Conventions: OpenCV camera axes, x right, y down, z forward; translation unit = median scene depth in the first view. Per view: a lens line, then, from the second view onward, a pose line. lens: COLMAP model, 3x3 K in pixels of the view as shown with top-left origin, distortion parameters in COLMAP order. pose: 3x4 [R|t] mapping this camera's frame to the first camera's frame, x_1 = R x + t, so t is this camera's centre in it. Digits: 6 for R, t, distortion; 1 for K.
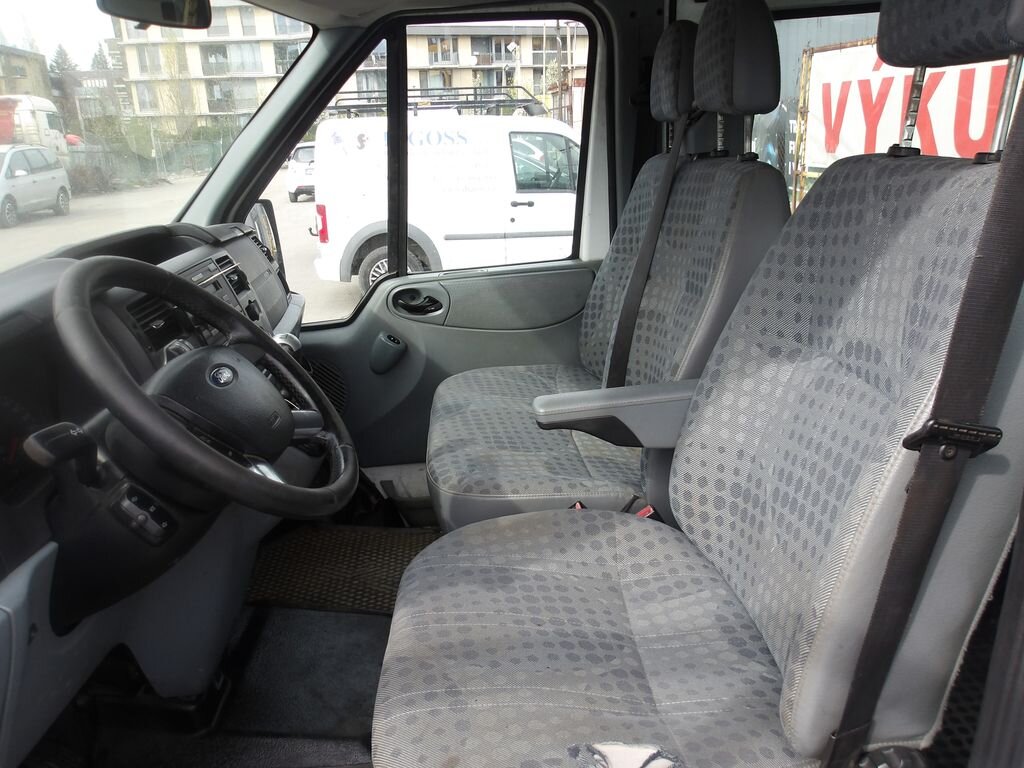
lens RADIAL K [[850.1, 0, 505.8], [0, 850.1, 383.5], [0, 0, 1]] dist [0.020590, 0.001942]
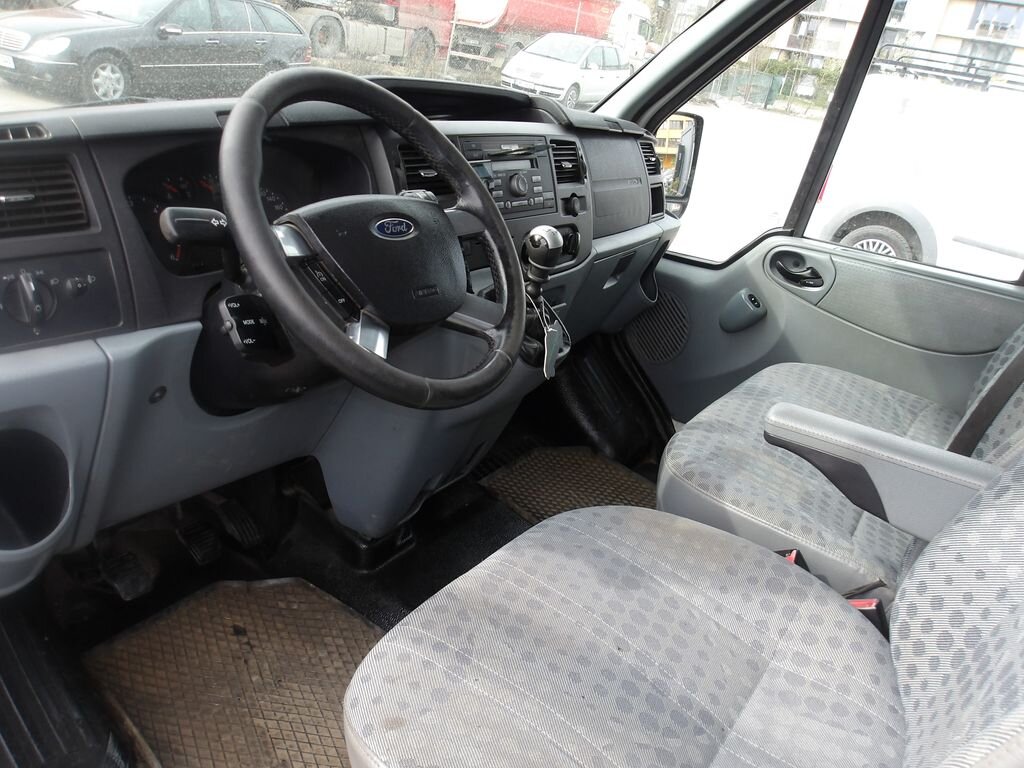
lens RADIAL K [[850.1, 0, 515.8], [0, 850.1, 380.9], [0, 0, 1]] dist [0.020590, 0.001942]
pose [[0.796465, 0.390125, -0.462003, 0.213341], [-0.363378, 0.919488, 0.149993, -0.033753], [0.483322, 0.048417, 0.874103, 0.206951]]
